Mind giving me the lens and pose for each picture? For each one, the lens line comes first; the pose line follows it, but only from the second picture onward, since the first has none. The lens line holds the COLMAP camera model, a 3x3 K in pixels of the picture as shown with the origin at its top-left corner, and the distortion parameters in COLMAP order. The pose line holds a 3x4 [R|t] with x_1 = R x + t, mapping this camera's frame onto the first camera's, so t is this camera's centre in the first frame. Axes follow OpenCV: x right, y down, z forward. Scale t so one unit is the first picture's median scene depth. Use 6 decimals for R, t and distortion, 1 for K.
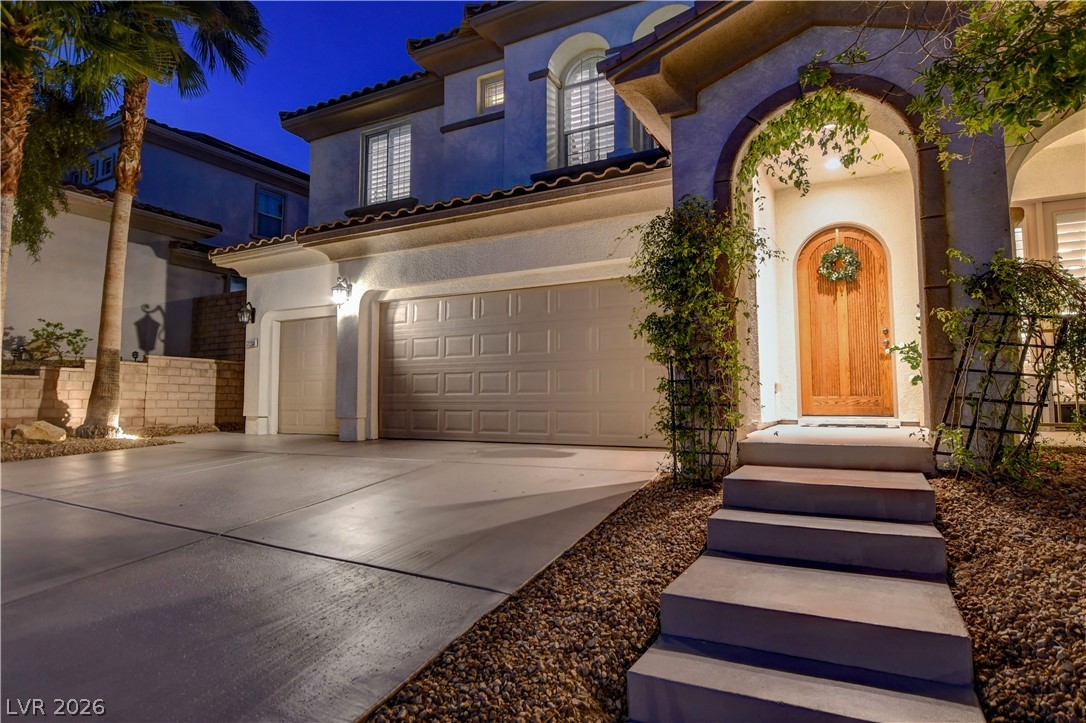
lens RADIAL K [[613.2, 0, 542.8], [0, 613.2, 356.6], [0, 0, 1]] dist [-0.017244, -0.000306]
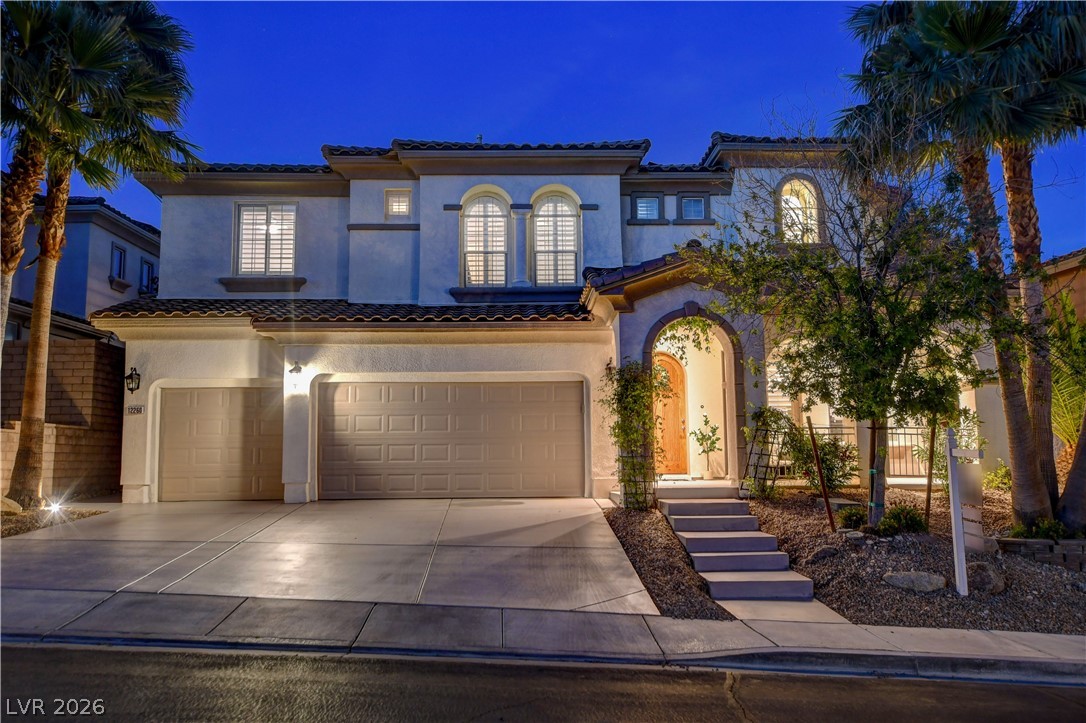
lens RADIAL K [[886.0, 0, 545.5], [0, 886.0, 361.3], [0, 0, 1]] dist [0.013322, 0.002258]
pose [[0.864478, 0.048493, 0.500326, -0.755101], [-0.030144, 0.998546, -0.044699, -0.067817], [-0.501766, 0.023560, 0.864683, -0.686372]]
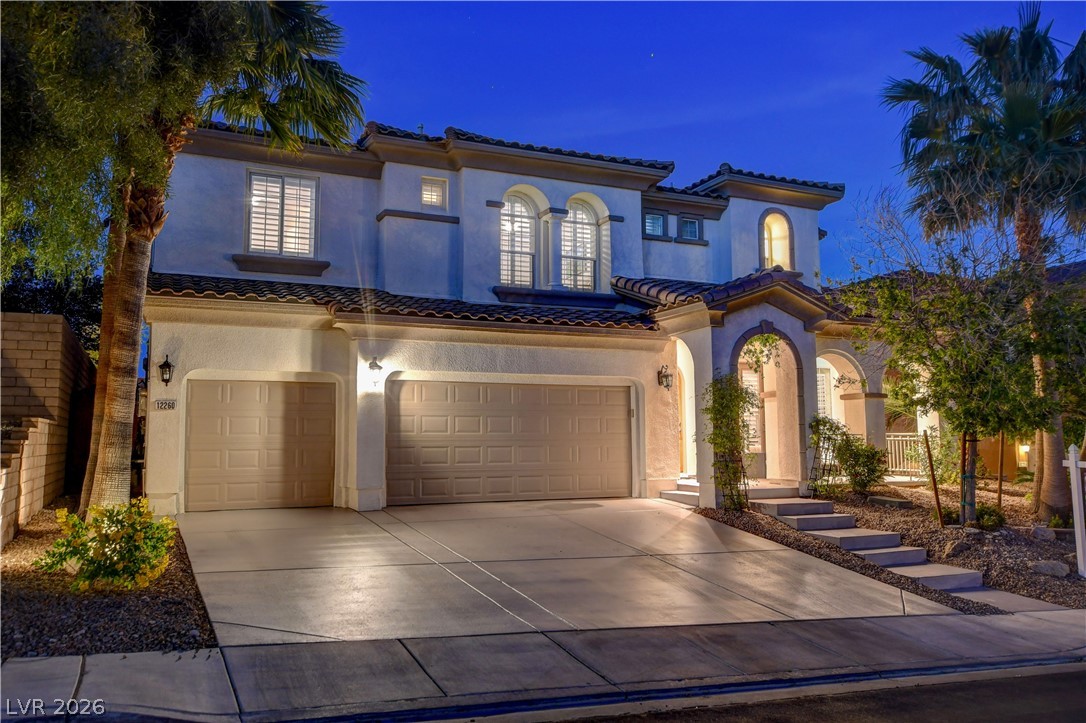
lens RADIAL K [[848.7, 0, 542.1], [0, 848.7, 358.0], [0, 0, 1]] dist [0.014714, 0.005534]
pose [[0.599690, 0.074284, 0.796777, -1.325109], [-0.057969, 0.997099, -0.049331, -0.070290], [-0.798130, -0.016605, 0.602256, -0.125372]]
